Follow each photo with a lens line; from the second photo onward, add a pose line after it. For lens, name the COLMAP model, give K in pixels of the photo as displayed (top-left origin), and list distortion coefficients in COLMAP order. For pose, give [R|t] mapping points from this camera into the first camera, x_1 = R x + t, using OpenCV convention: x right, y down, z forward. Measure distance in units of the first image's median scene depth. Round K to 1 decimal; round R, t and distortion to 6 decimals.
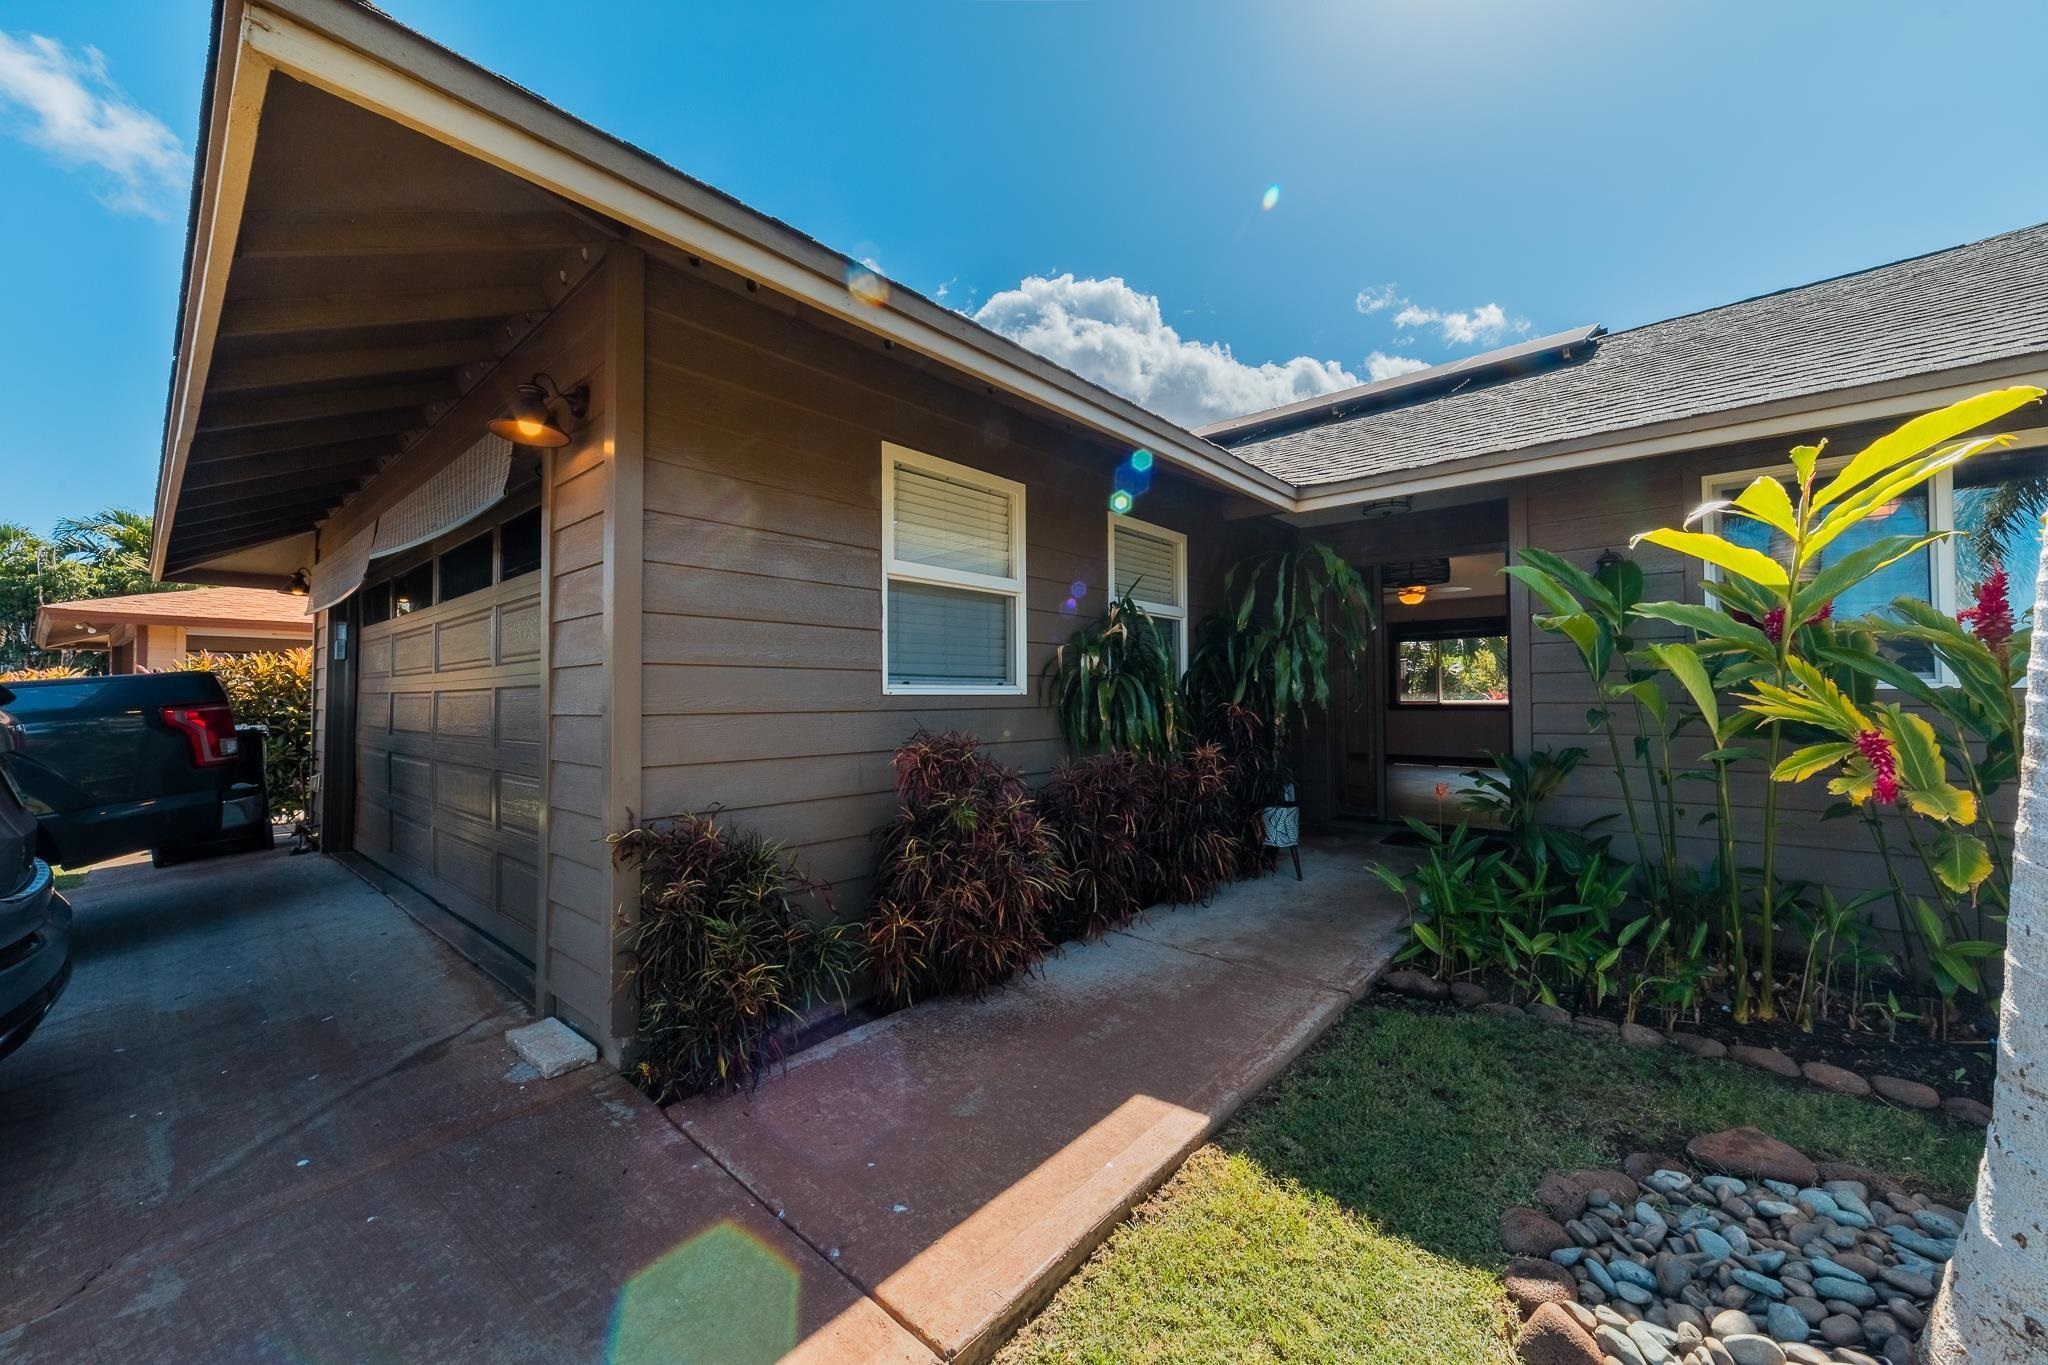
lens RADIAL K [[774.5, 0, 1032.4], [0, 774.5, 682.7], [0, 0, 1]] dist [0.003339, 0.000345]
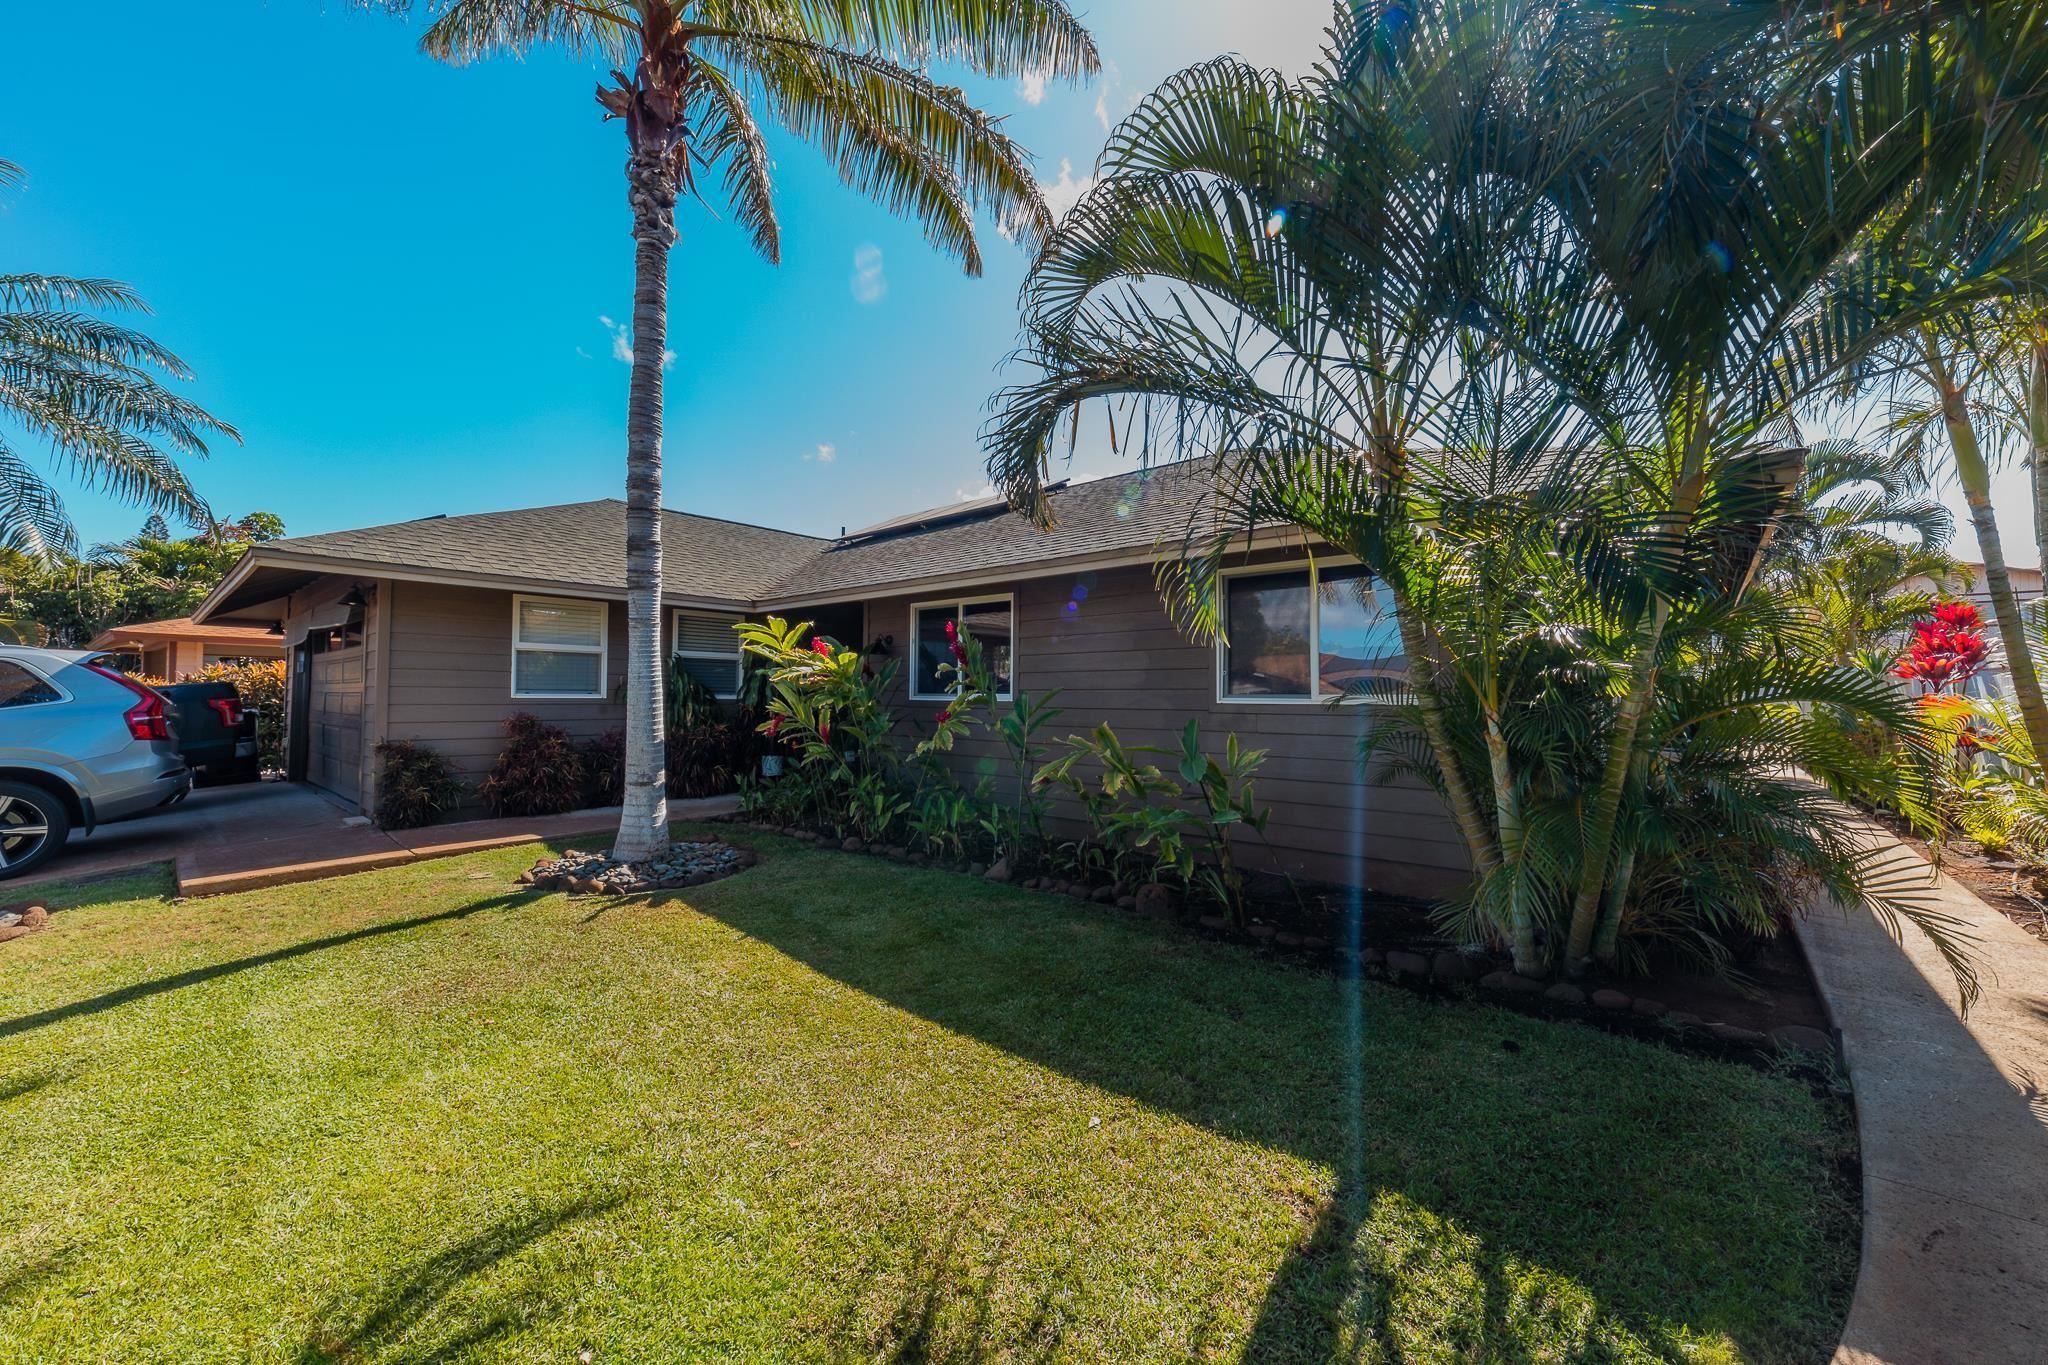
lens RADIAL K [[774.5, 0, 1032.4], [0, 774.5, 682.7], [0, 0, 1]] dist [0.003339, 0.000345]
pose [[0.999920, 0.011907, 0.004296, 0.716798], [-0.011914, 0.999928, 0.001603, -0.027903], [-0.004277, -0.001654, 0.999989, -0.724188]]
